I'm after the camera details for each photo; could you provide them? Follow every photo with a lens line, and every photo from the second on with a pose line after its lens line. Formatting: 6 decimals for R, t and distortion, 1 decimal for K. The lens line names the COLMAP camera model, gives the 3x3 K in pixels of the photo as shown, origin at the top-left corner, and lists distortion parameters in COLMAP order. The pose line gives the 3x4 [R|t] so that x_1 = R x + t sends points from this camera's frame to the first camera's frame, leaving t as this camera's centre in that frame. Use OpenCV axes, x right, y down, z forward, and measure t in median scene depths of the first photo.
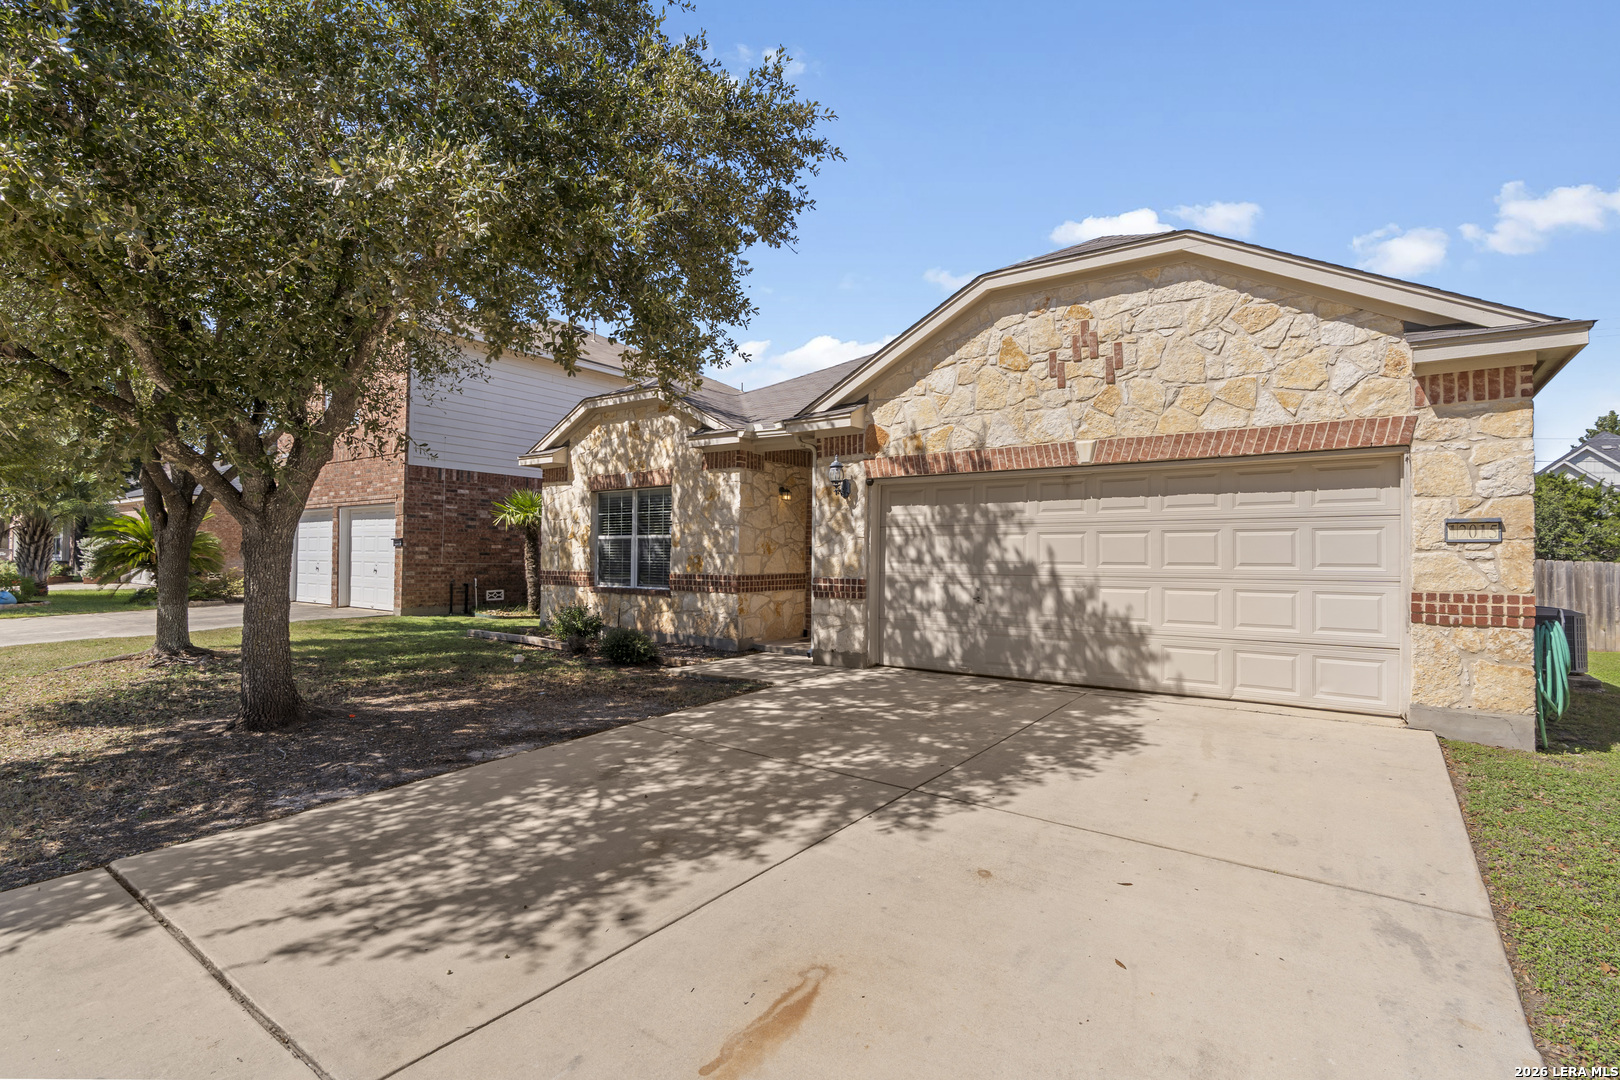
lens RADIAL K [[788.7, 0, 807.7], [0, 788.7, 521.1], [0, 0, 1]] dist [-0.005002, 0.000415]
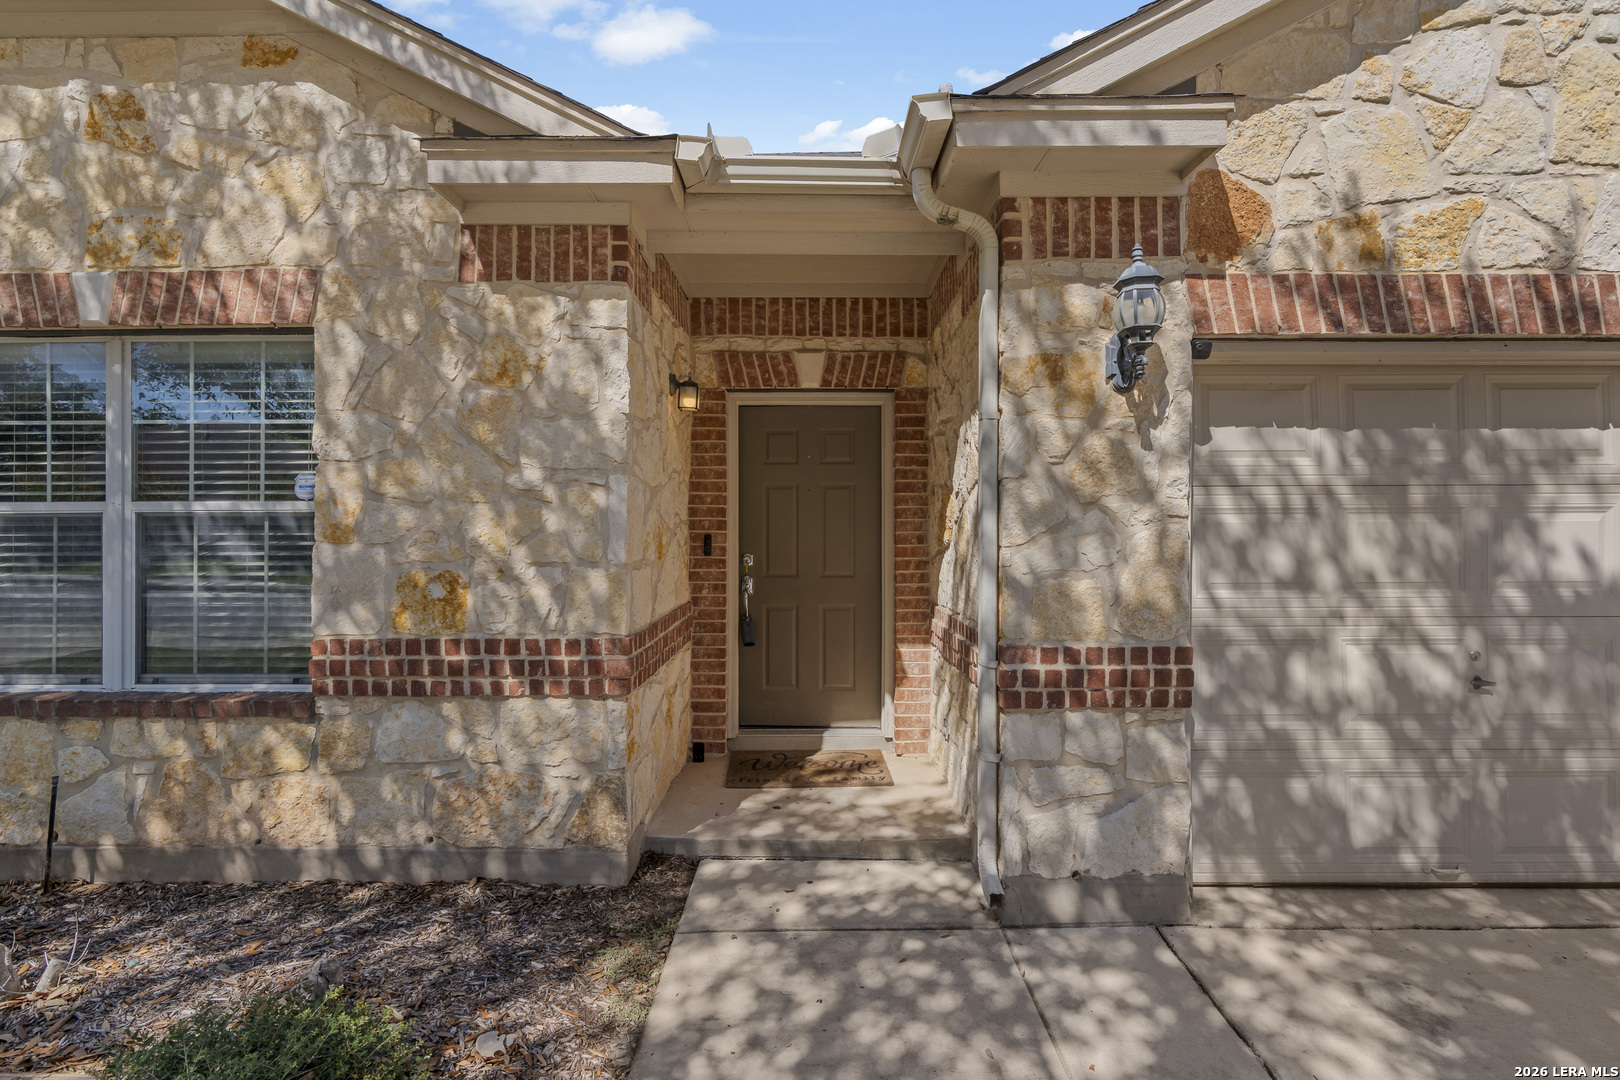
lens RADIAL K [[788.7, 0, 807.7], [0, 788.7, 521.1], [0, 0, 1]] dist [-0.005002, 0.000415]
pose [[0.807546, -0.002109, 0.589800, -0.245617], [-0.019048, 0.999379, 0.029654, 0.016026], [-0.589497, -0.035181, 0.807004, 0.829452]]
